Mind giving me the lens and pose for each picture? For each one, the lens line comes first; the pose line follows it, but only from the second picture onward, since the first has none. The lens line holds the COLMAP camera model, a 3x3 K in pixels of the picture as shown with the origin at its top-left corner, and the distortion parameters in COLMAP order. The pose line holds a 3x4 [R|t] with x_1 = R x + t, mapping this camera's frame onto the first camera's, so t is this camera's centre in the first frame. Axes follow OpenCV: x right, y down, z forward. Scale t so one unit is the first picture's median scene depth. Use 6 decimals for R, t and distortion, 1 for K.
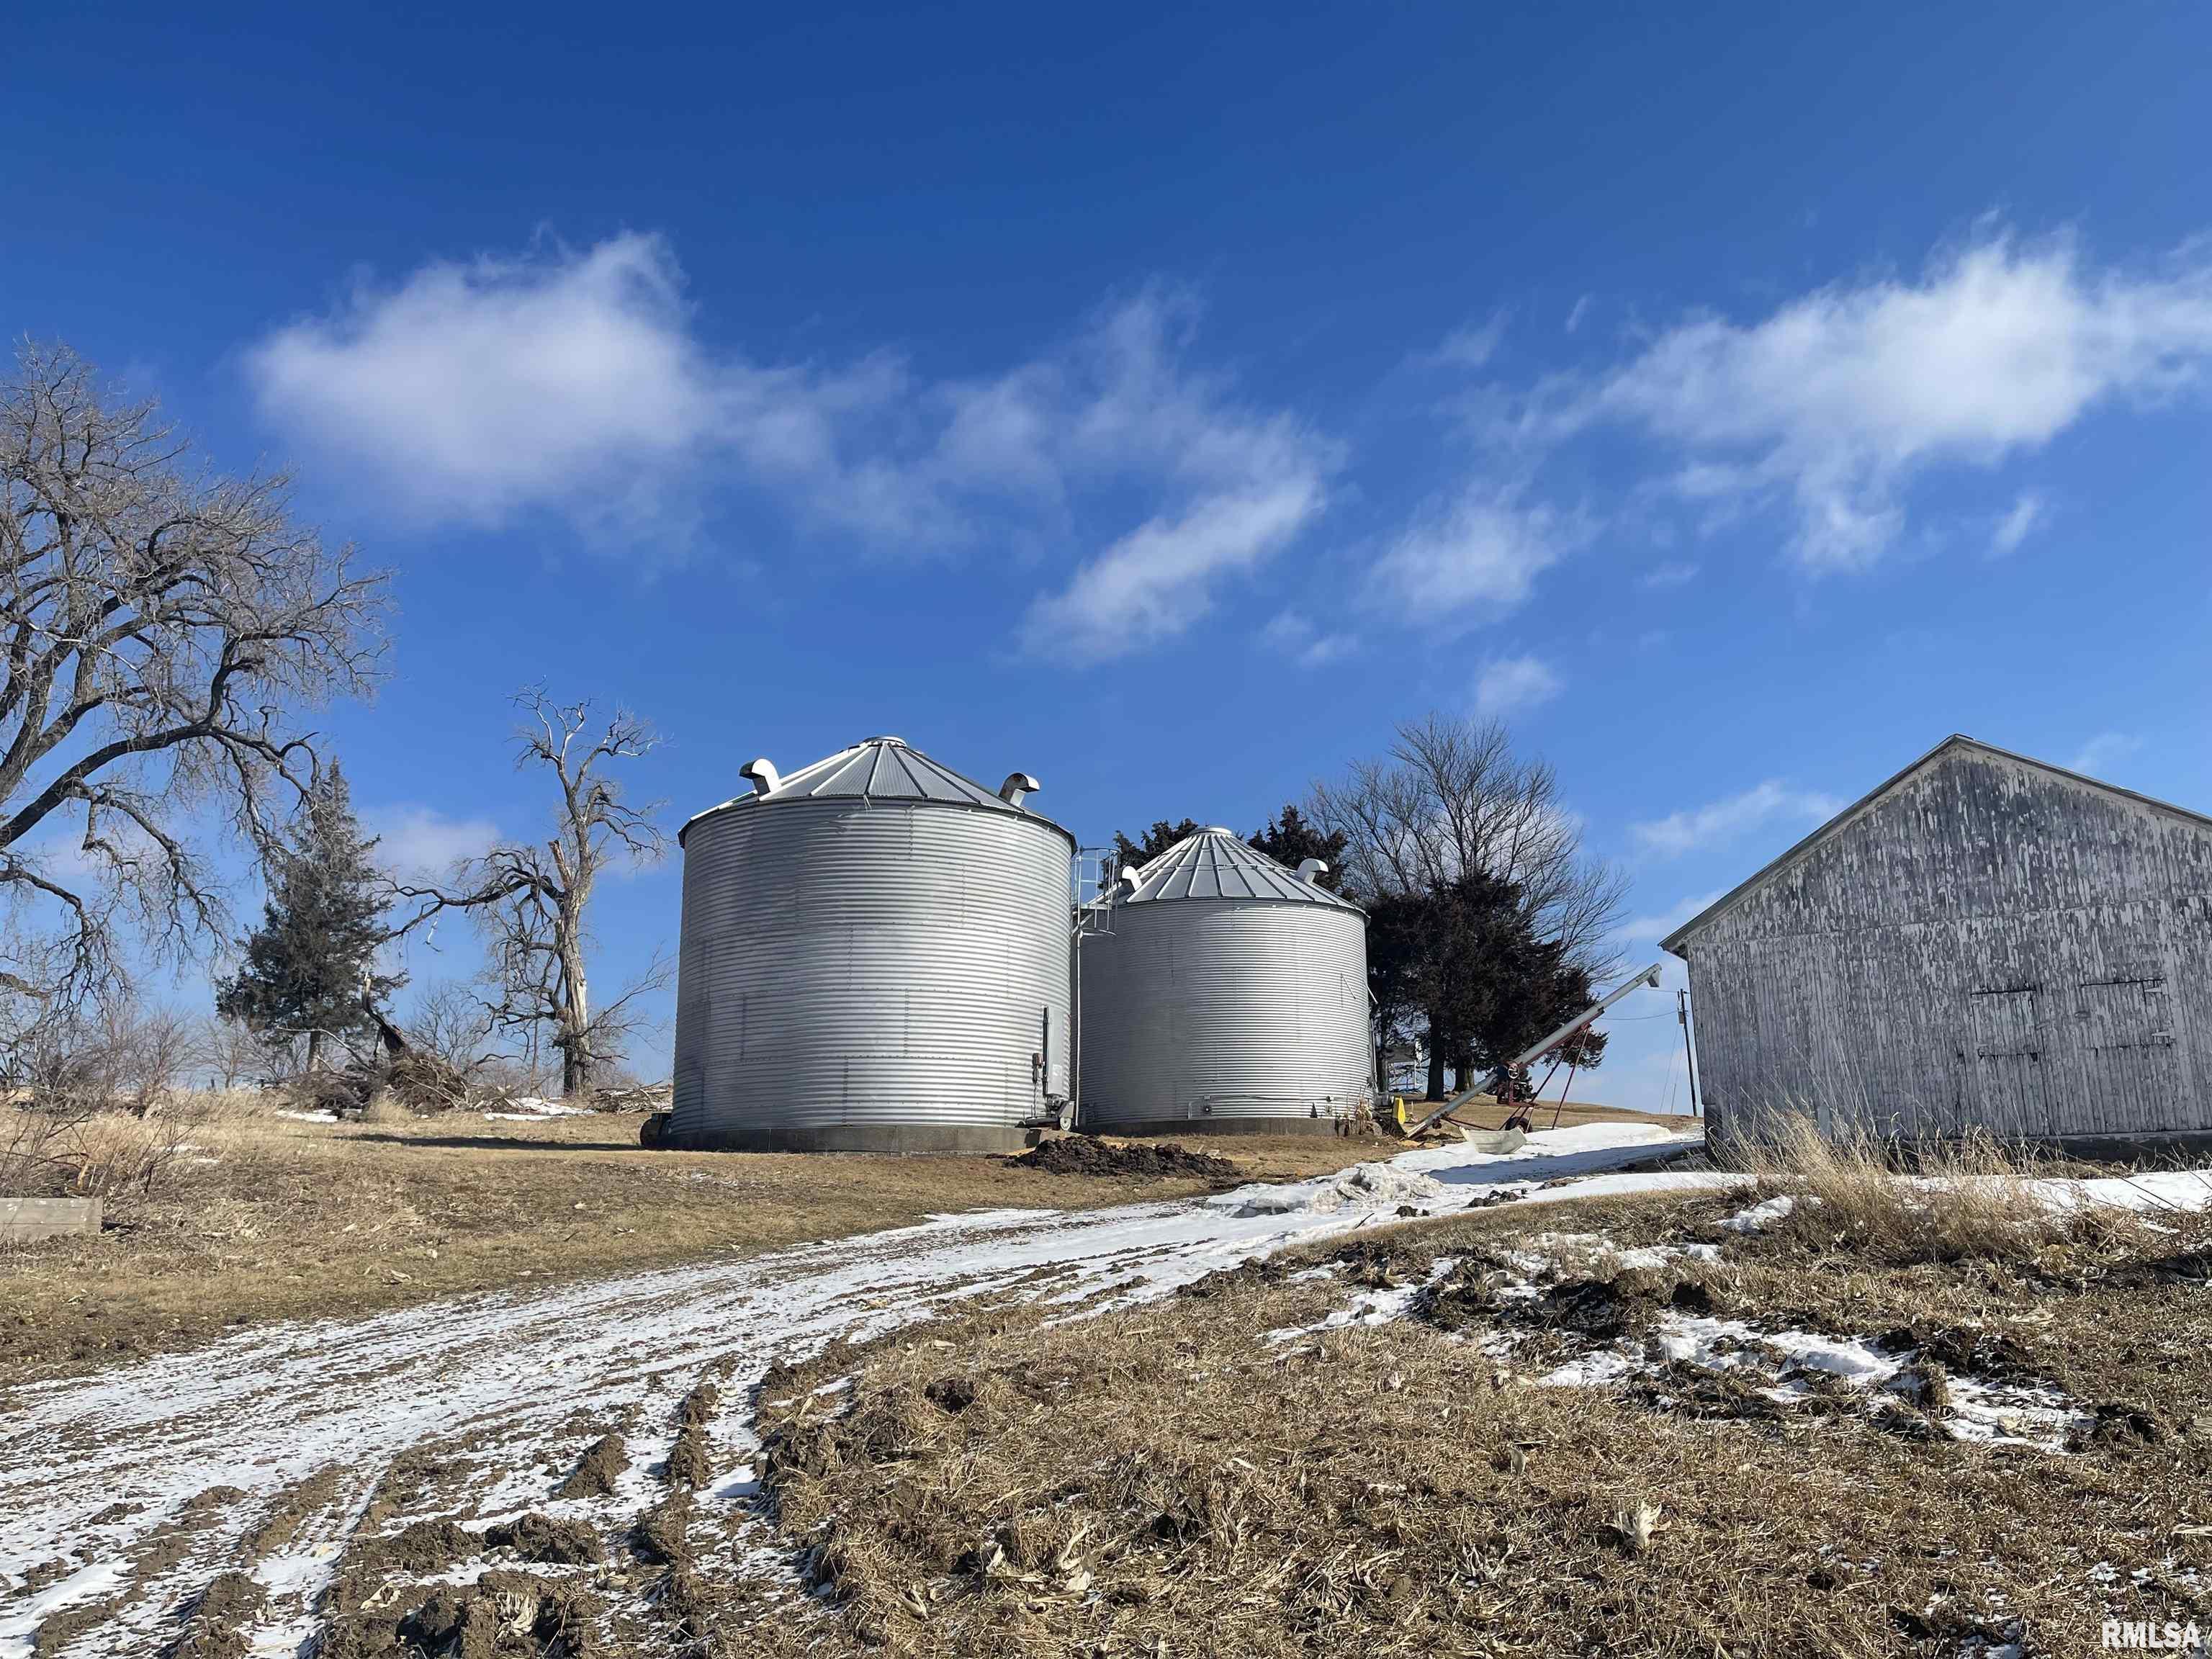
lens RADIAL K [[1668.1, 0, 1118.6], [0, 1668.1, 823.1], [0, 0, 1]] dist [0.015085, 0.001958]
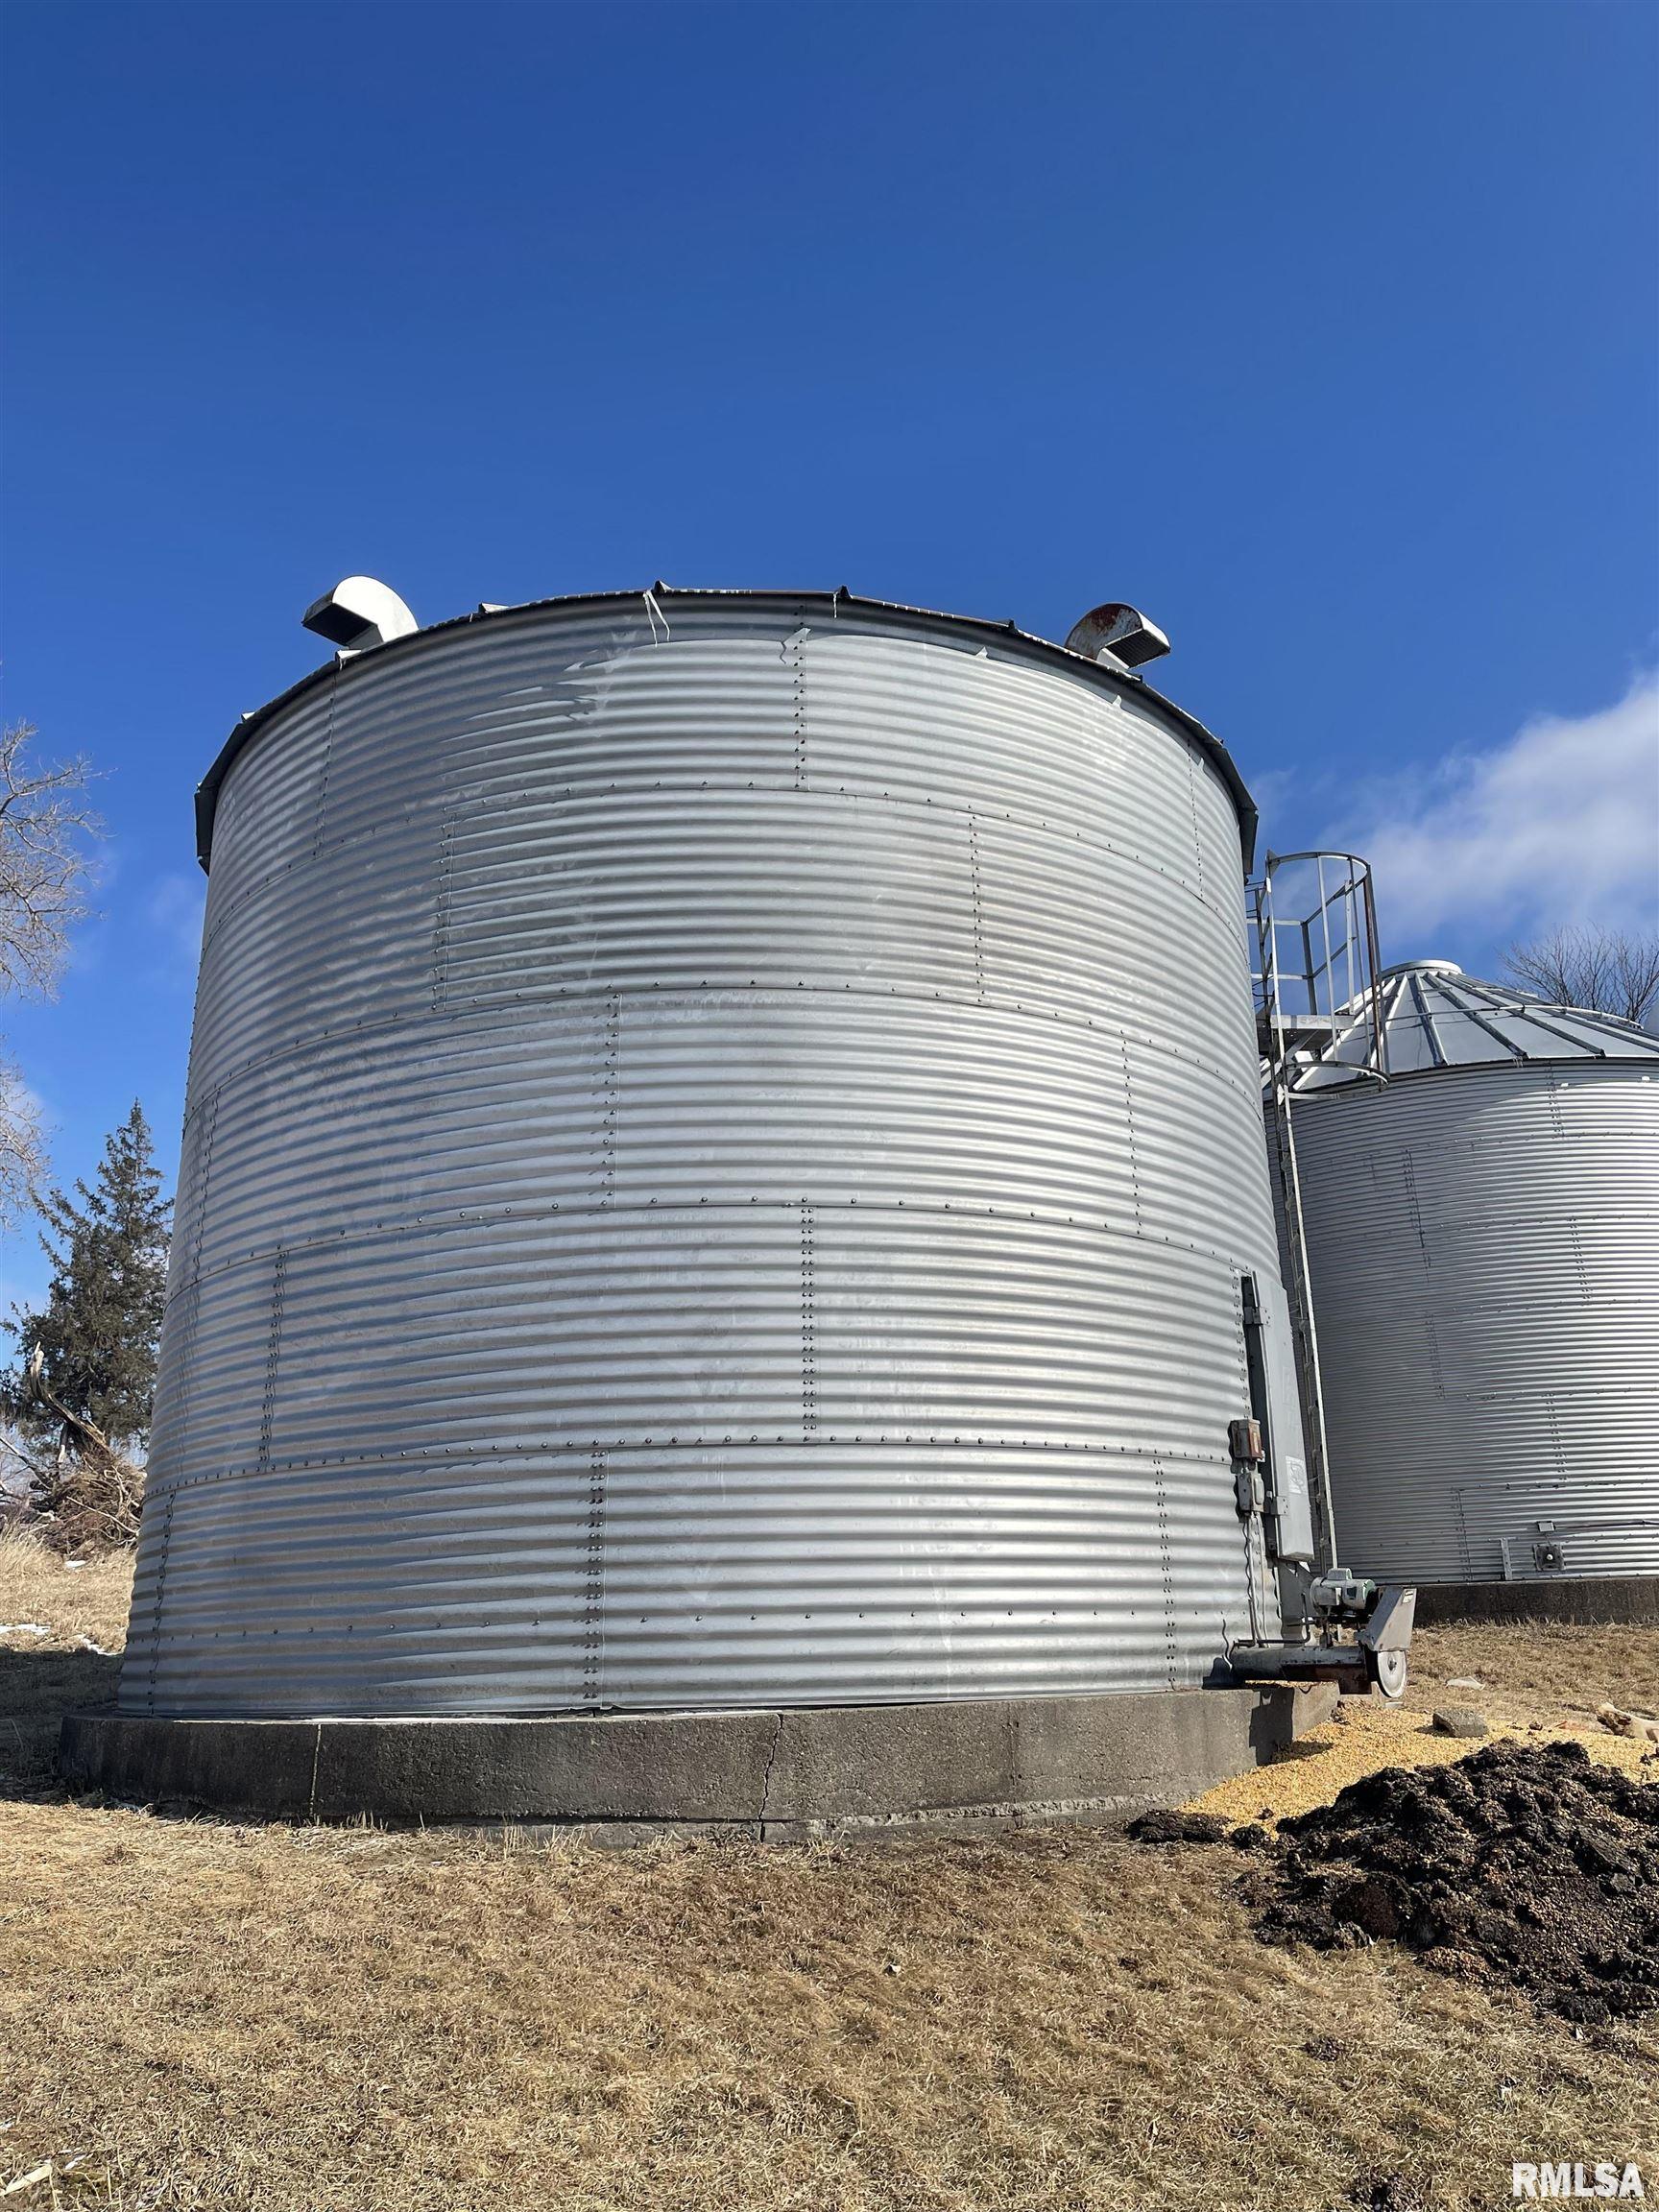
lens RADIAL K [[1668.1, 0, 814.9], [0, 1668.1, 1101.7], [0, 0, 1]] dist [0.015085, 0.001958]
pose [[0.989992, -0.051494, -0.131397, -0.084114], [0.042911, 0.996807, -0.067339, 0.098338], [0.134445, 0.061027, 0.989040, 0.694228]]
